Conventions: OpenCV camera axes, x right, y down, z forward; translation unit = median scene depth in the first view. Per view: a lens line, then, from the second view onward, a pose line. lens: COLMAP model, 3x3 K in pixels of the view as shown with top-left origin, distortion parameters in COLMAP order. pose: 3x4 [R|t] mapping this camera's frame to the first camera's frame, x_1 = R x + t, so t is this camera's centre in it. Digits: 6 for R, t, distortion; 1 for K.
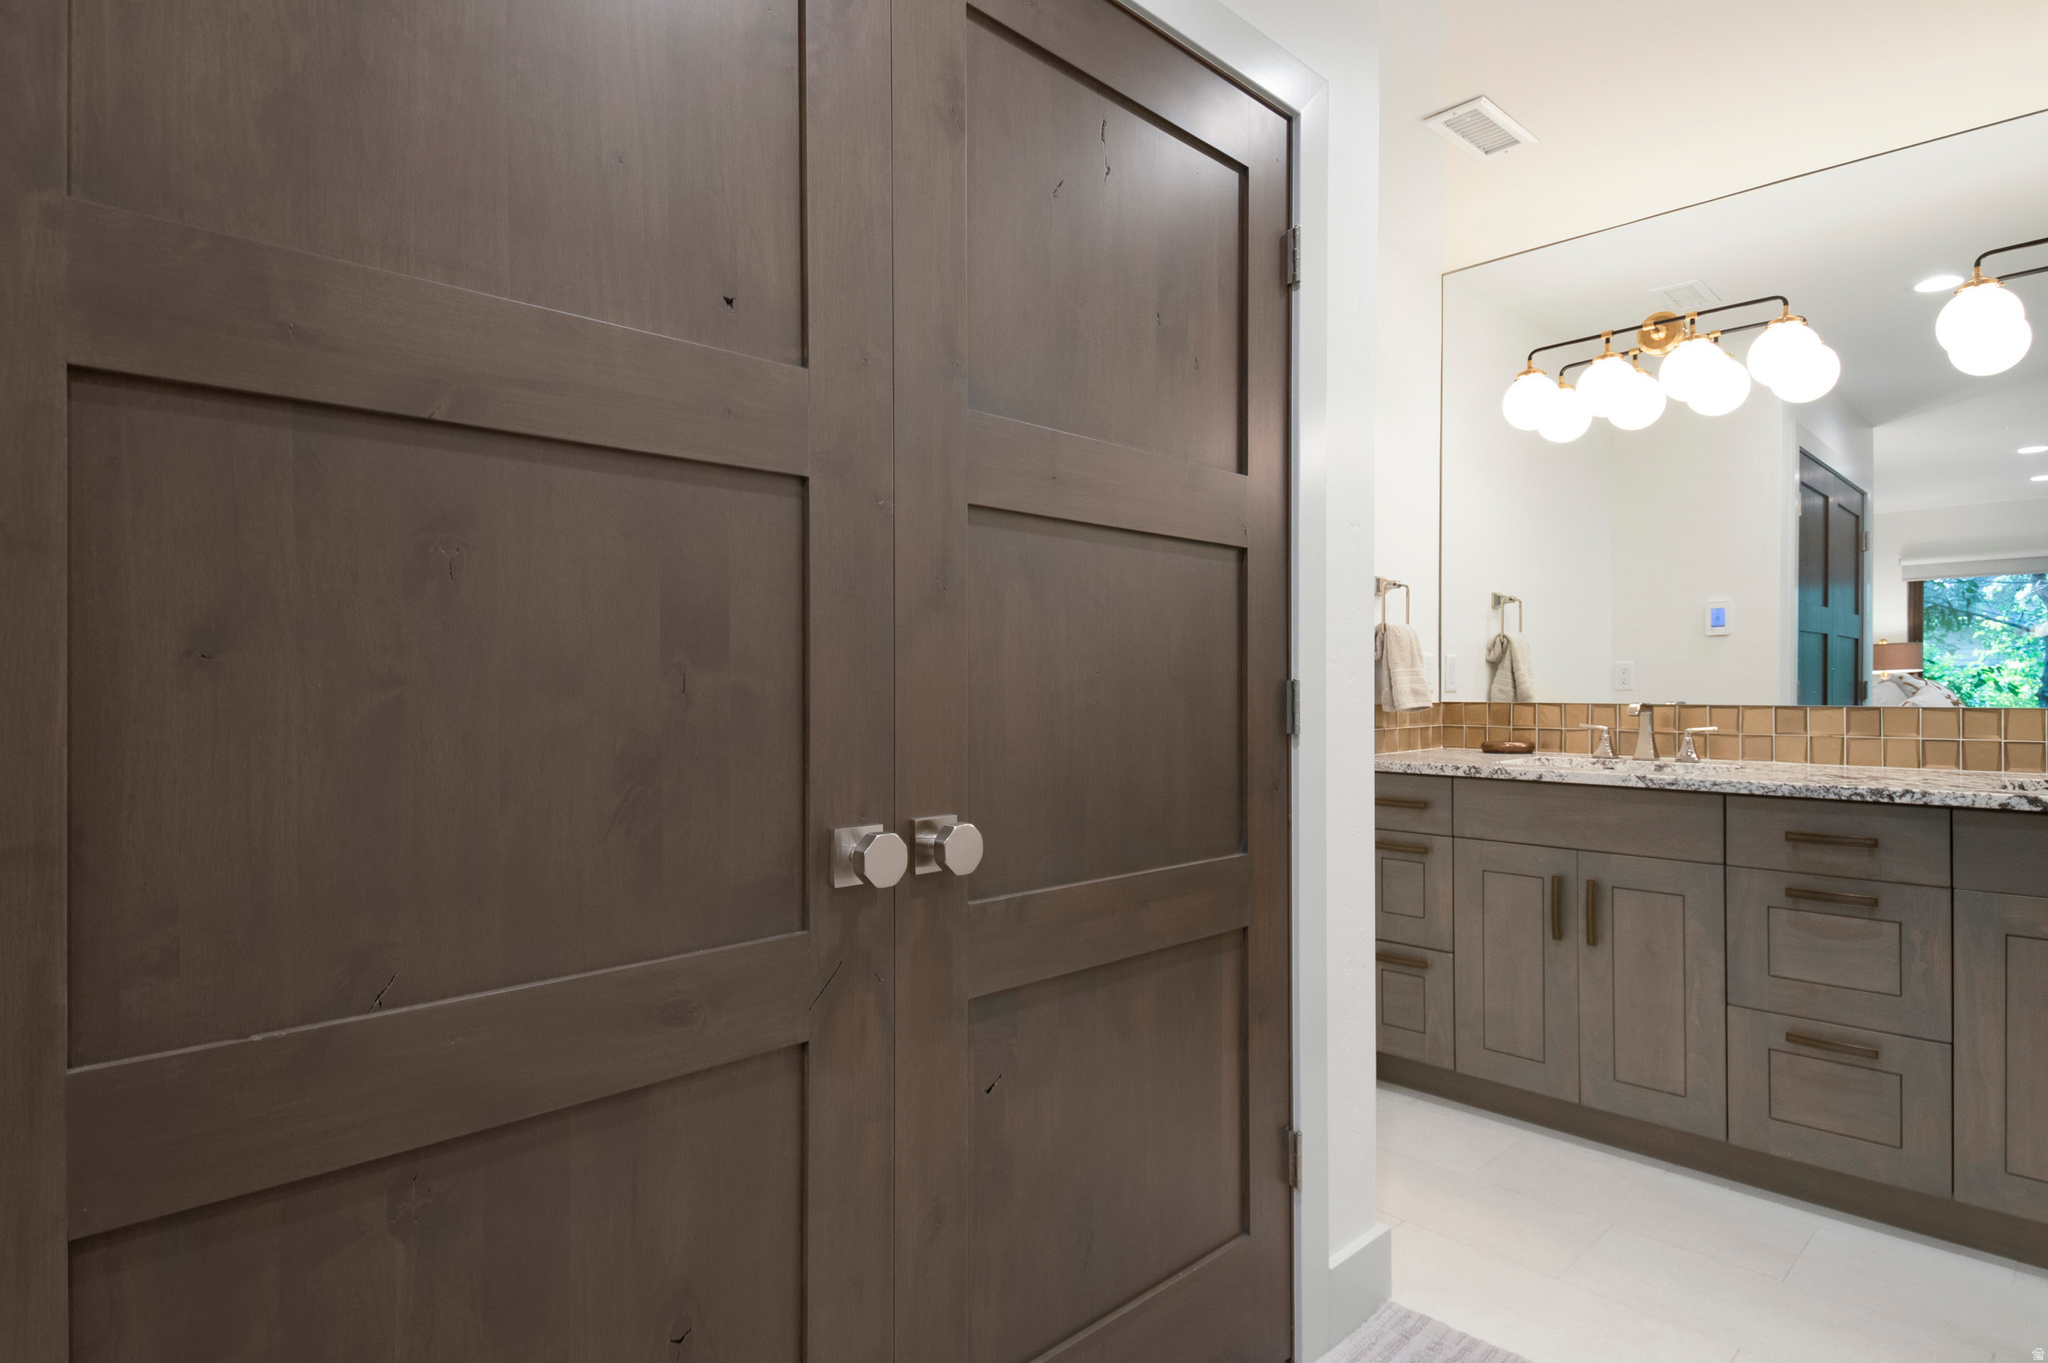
lens RADIAL K [[1104.1, 0, 1024.0], [0, 1104.1, 681.5], [0, 0, 1]] dist [0.032114, -0.000008]
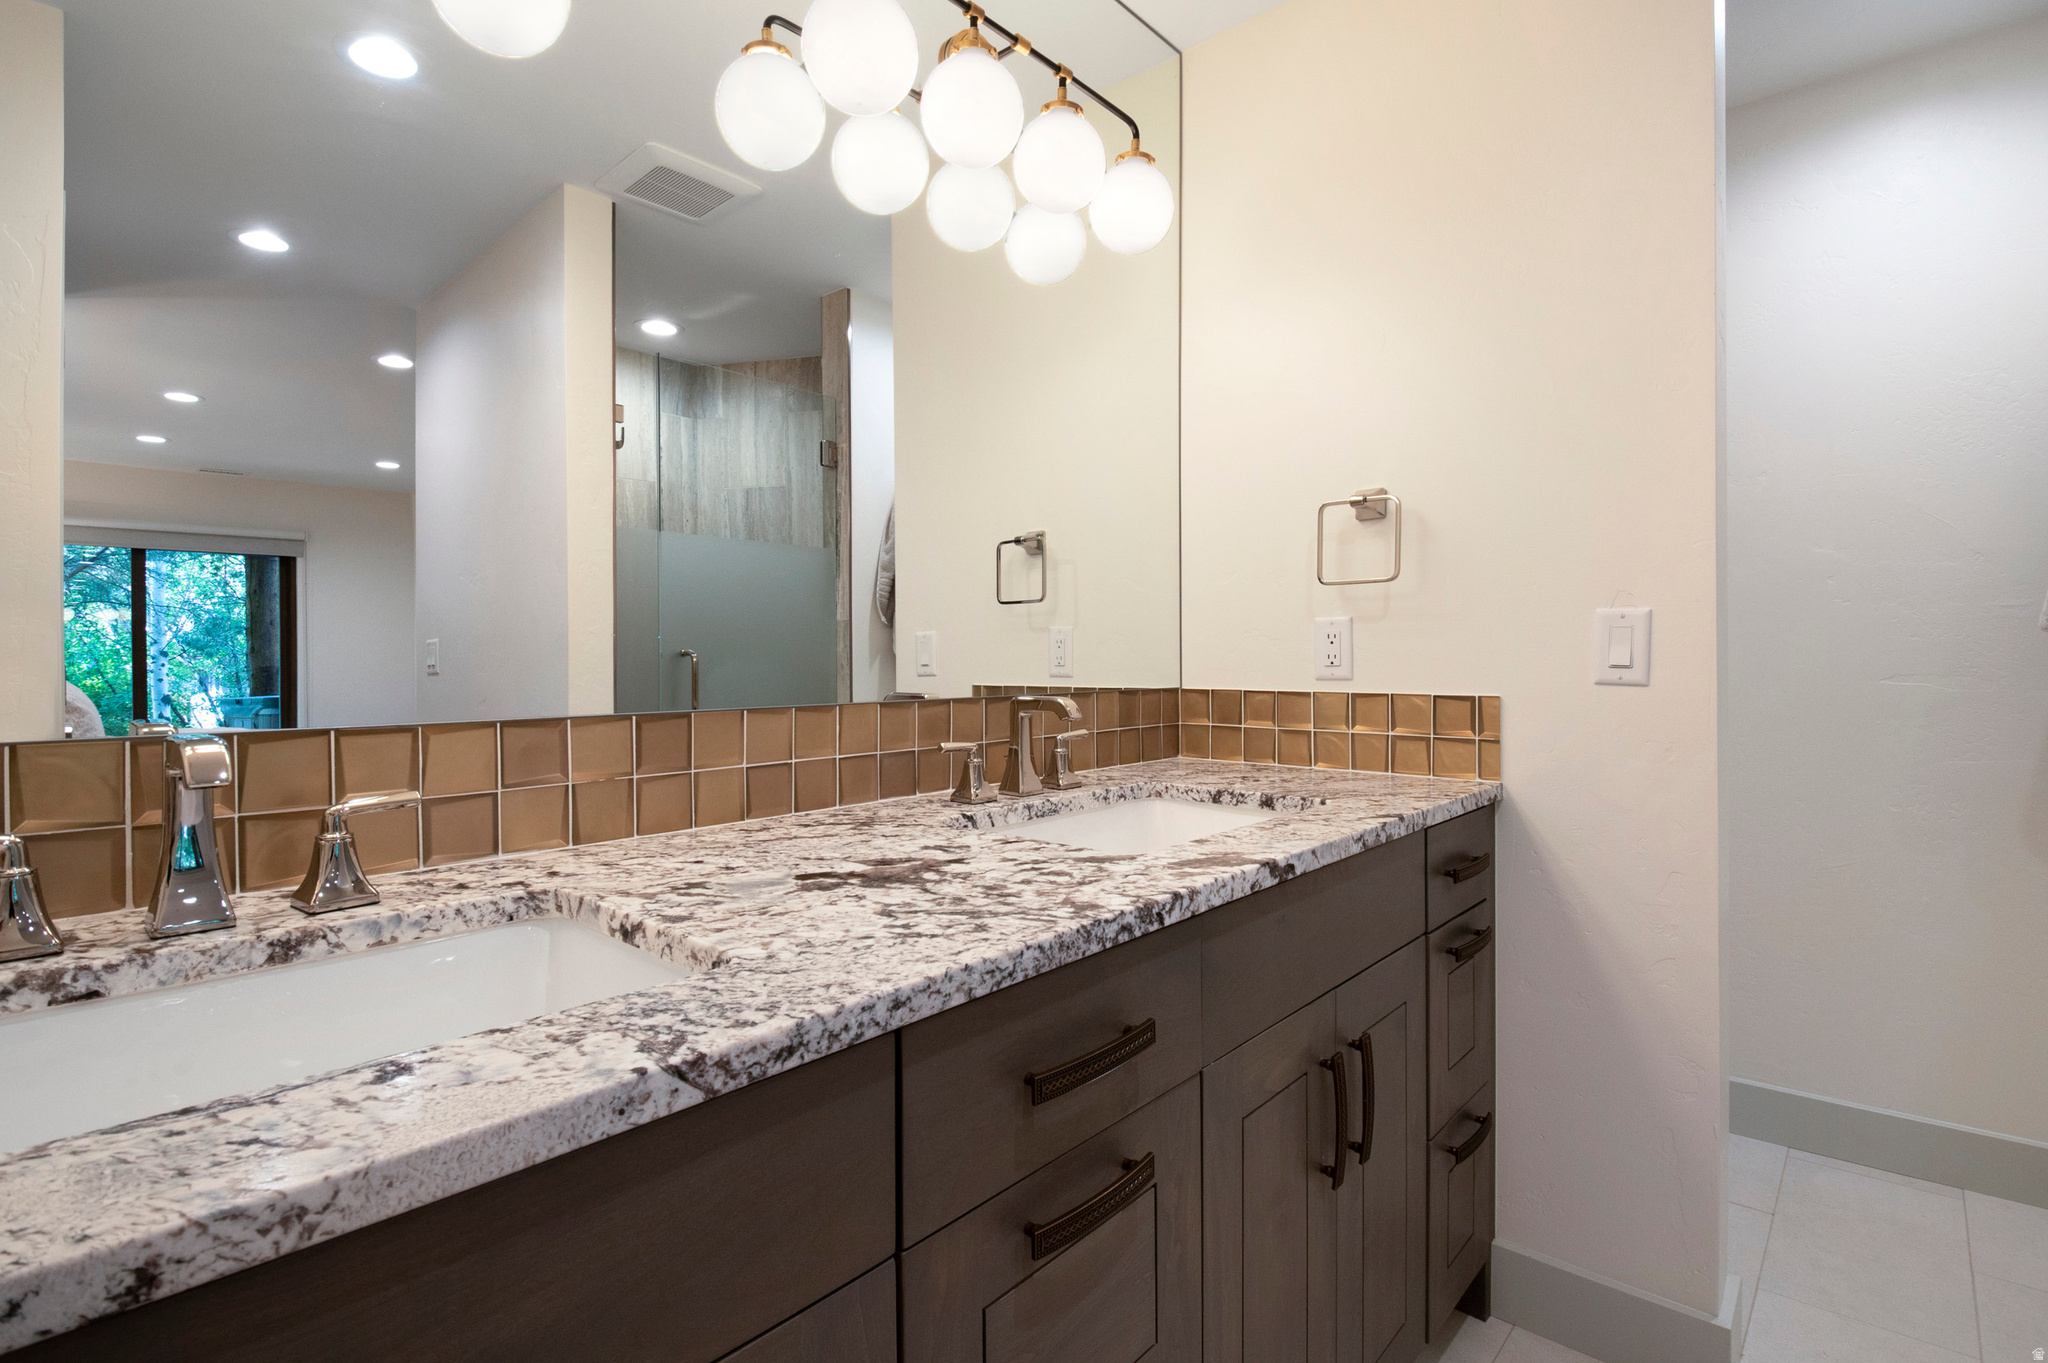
lens RADIAL K [[932.1, 0, 1034.2], [0, 932.1, 670.8], [0, 0, 1]] dist [0.000377, -0.000440]
pose [[-0.039005, -0.012181, 0.999165, 0.349497], [0.007712, 0.999892, 0.012491, -0.000298], [-0.999209, 0.008193, -0.038907, 0.923633]]
